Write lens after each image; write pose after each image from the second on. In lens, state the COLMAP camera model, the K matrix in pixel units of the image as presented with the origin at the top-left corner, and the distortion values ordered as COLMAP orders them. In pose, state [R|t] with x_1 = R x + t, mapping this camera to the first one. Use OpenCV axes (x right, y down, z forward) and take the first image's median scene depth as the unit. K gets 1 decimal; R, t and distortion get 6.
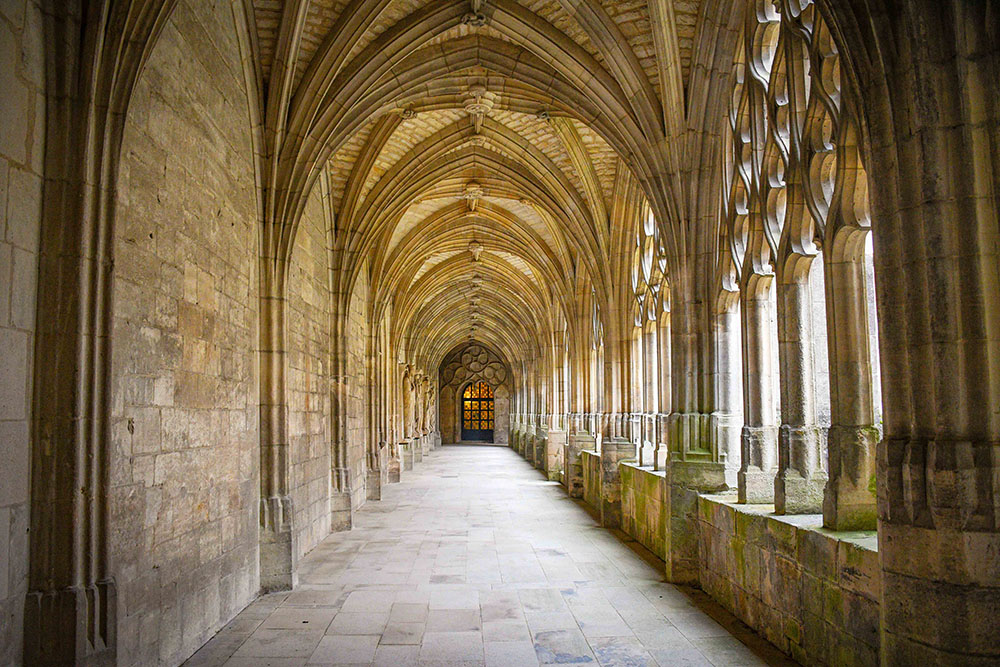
lens RADIAL K [[780.0, 0, 505.7], [0, 780.0, 335.6], [0, 0, 1]] dist [-0.148215, 0.101340]
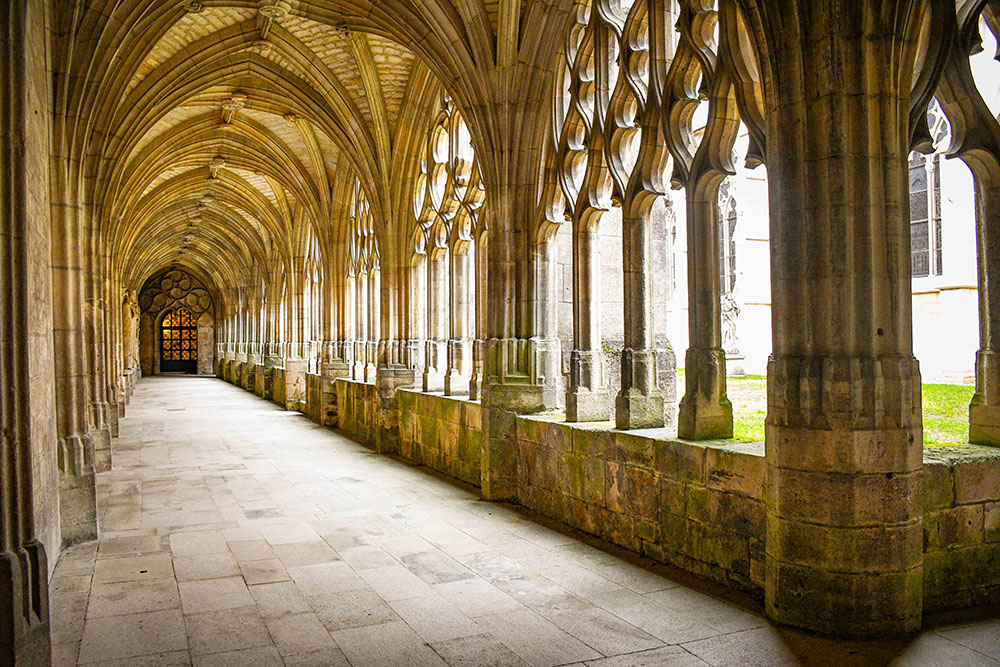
lens RADIAL K [[780.0, 0, 505.7], [0, 780.0, 335.6], [0, 0, 1]] dist [-0.148215, 0.101340]
pose [[0.921666, -0.000879, 0.387983, -0.172323], [-0.033970, 0.995974, 0.082953, 0.009840], [-0.386494, -0.089635, 0.917926, 0.038414]]
